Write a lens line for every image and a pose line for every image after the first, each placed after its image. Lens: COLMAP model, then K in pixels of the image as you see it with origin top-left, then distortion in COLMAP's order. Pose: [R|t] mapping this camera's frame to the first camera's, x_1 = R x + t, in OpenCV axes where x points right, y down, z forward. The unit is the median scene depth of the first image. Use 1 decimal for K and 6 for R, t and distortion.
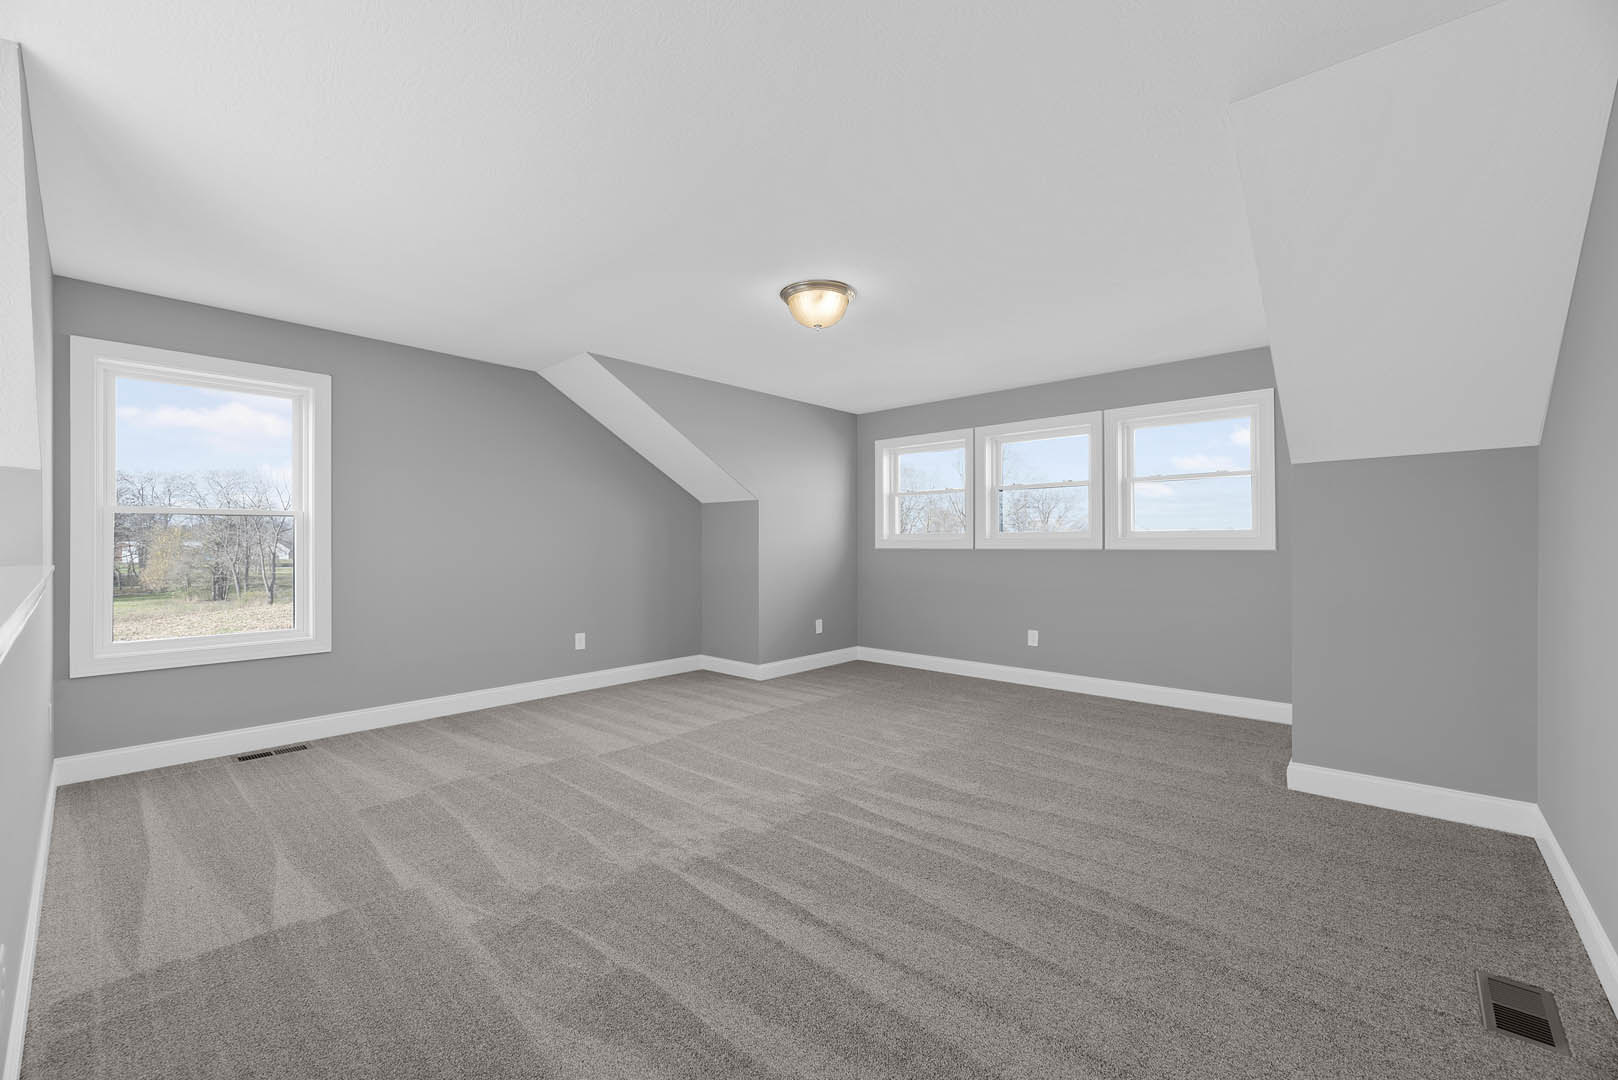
lens RADIAL K [[654.9, 0, 805.1], [0, 654.9, 539.6], [0, 0, 1]] dist [-0.002234, -0.001362]
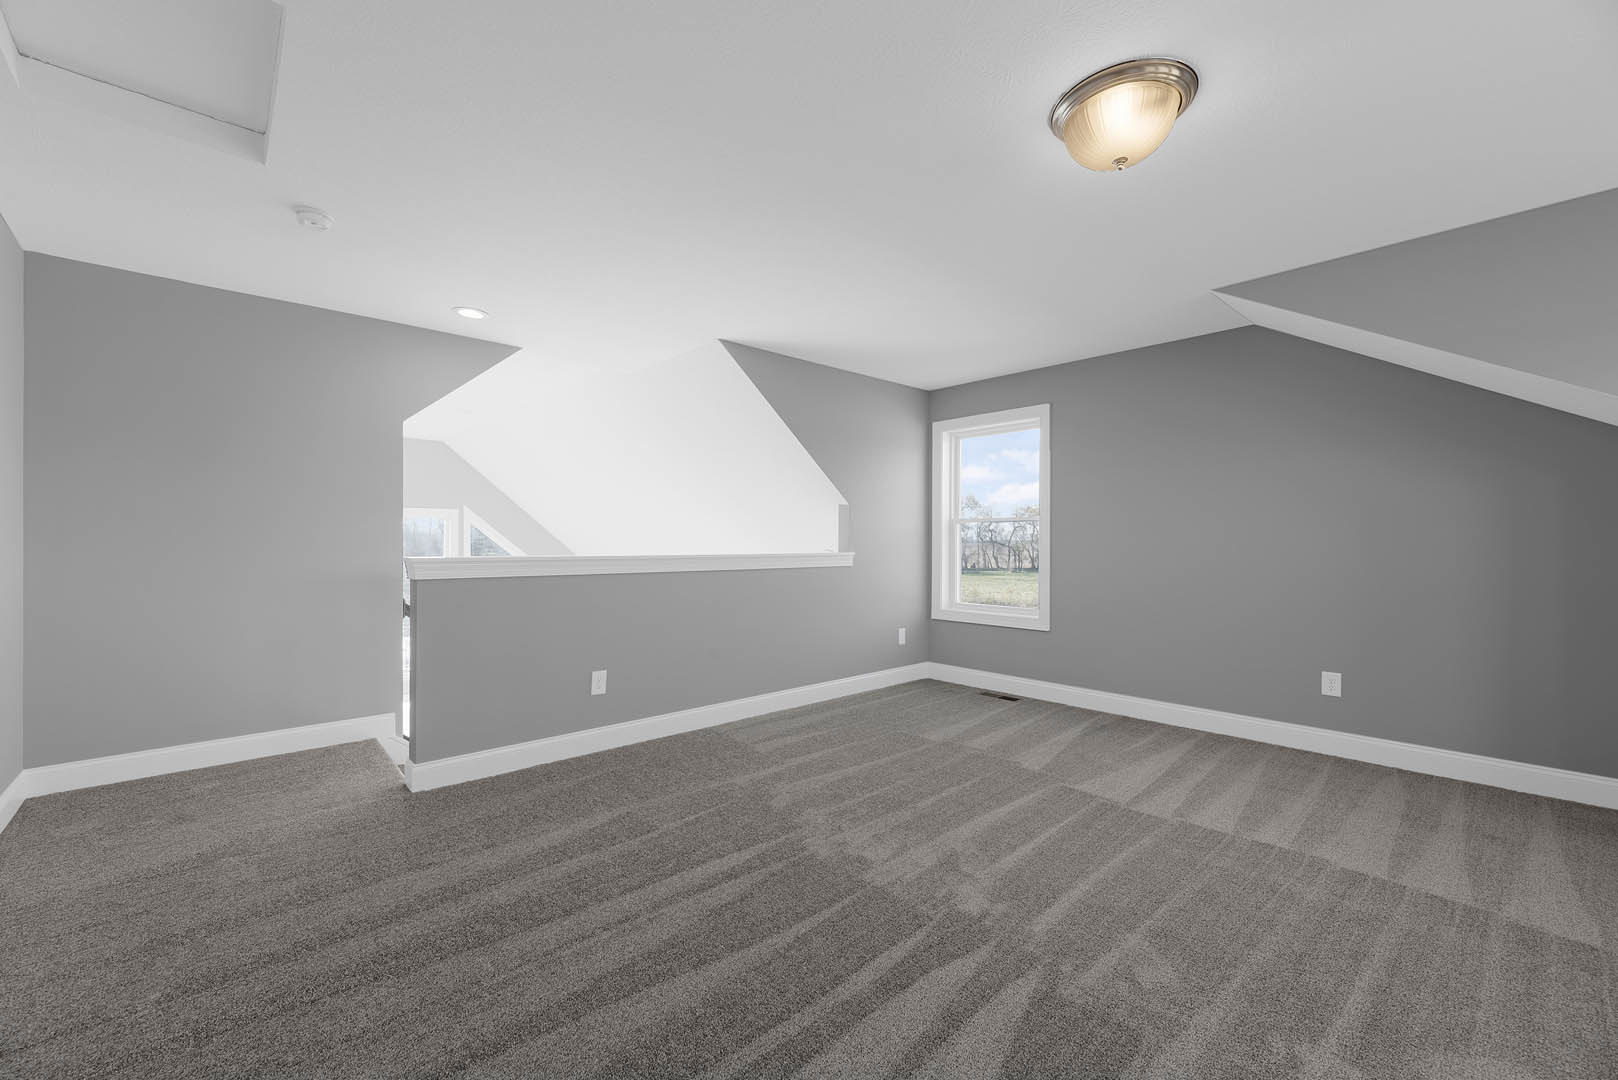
lens RADIAL K [[654.9, 0, 805.2], [0, 654.9, 543.0], [0, 0, 1]] dist [-0.002234, -0.001362]
pose [[-0.098248, 0.002659, -0.995158, 0.594393], [0.001573, 0.999996, 0.002517, 0.004852], [0.995161, -0.001318, -0.098252, 0.761353]]
